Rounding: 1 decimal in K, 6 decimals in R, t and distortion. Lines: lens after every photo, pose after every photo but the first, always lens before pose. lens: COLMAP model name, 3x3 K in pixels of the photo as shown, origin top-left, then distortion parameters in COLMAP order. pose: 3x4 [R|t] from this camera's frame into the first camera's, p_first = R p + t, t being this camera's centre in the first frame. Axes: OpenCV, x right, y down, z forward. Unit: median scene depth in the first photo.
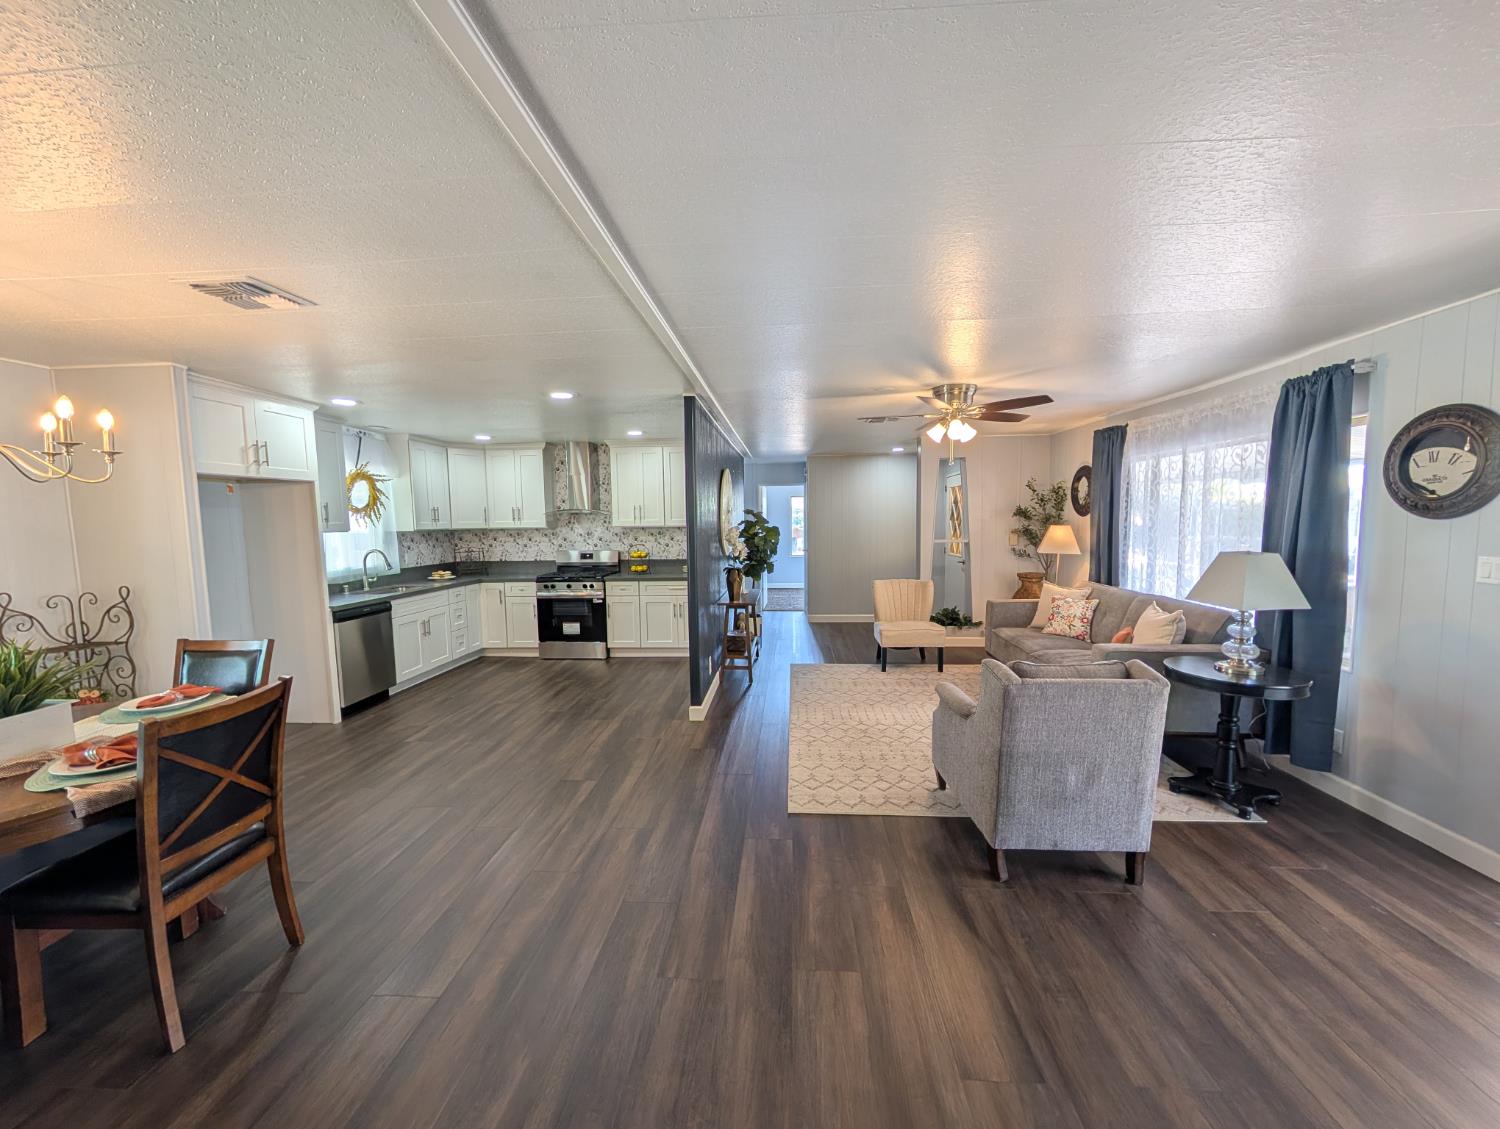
lens RADIAL K [[570.9, 0, 754.5], [0, 570.9, 571.4], [0, 0, 1]] dist [0.002727, 0.000031]
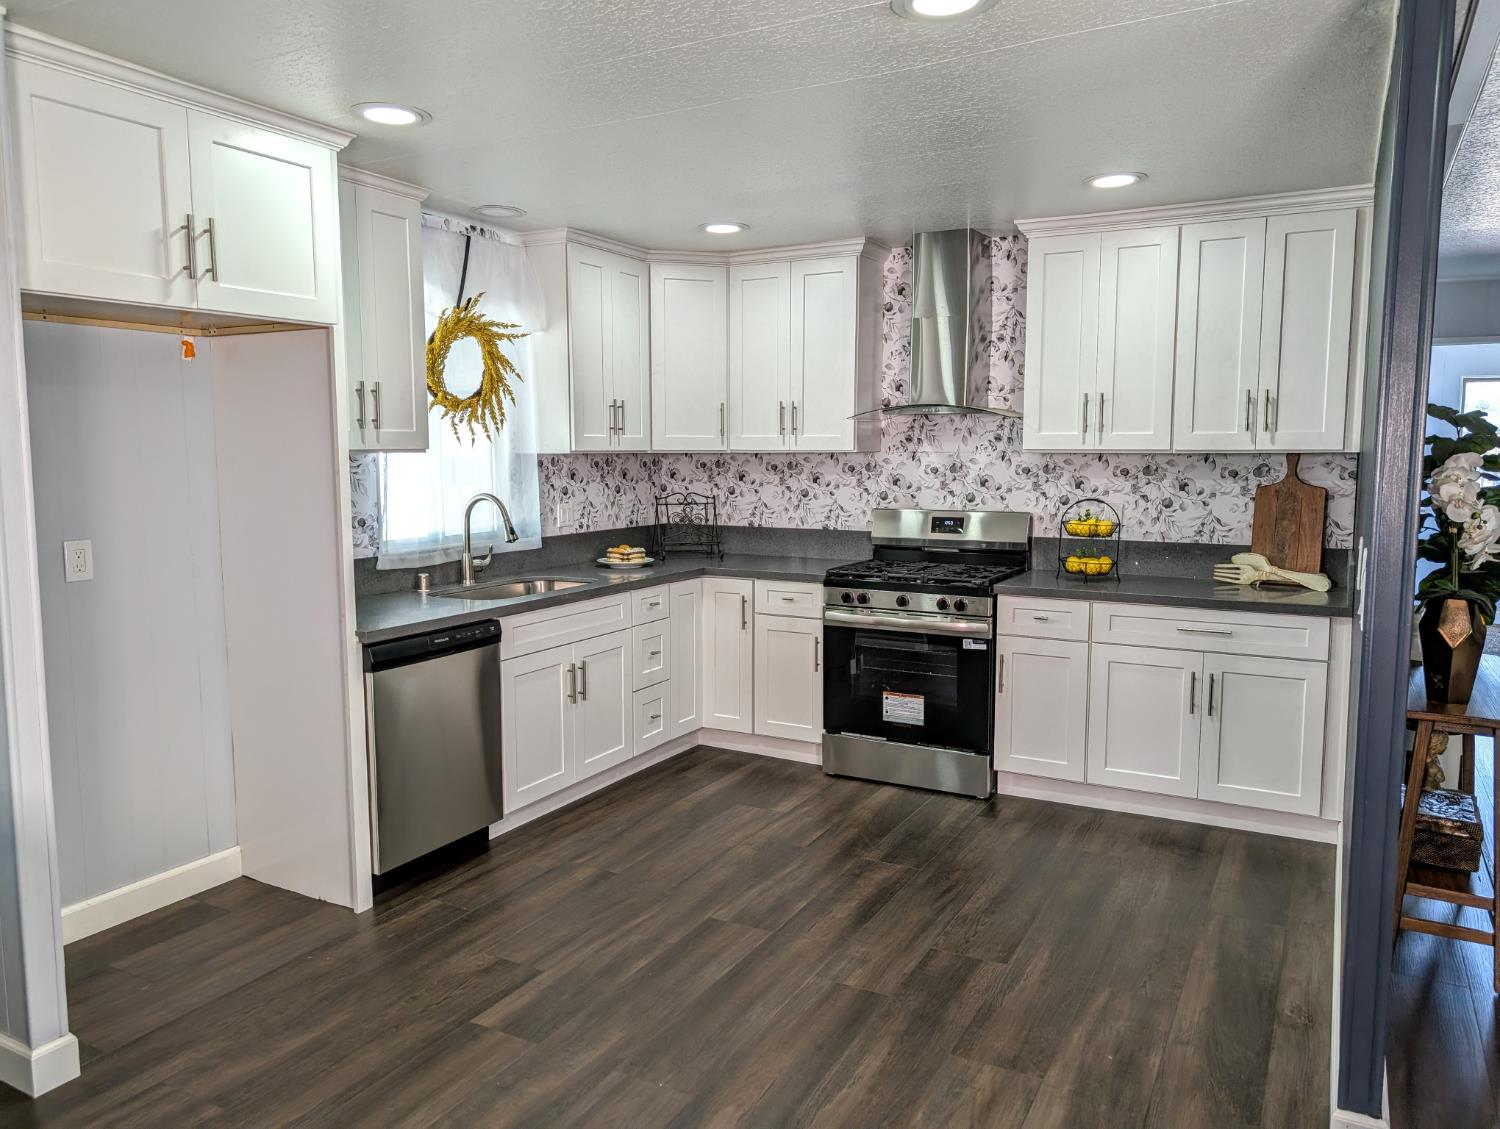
lens RADIAL K [[1084.9, 0, 750.0], [0, 1084.9, 564.5], [0, 0, 1]] dist [0.001693, -0.001666]
pose [[0.908355, 0.056282, -0.414395, -0.114450], [-0.047931, 0.998384, 0.030533, -0.017015], [0.415444, -0.007873, 0.909585, 0.283976]]
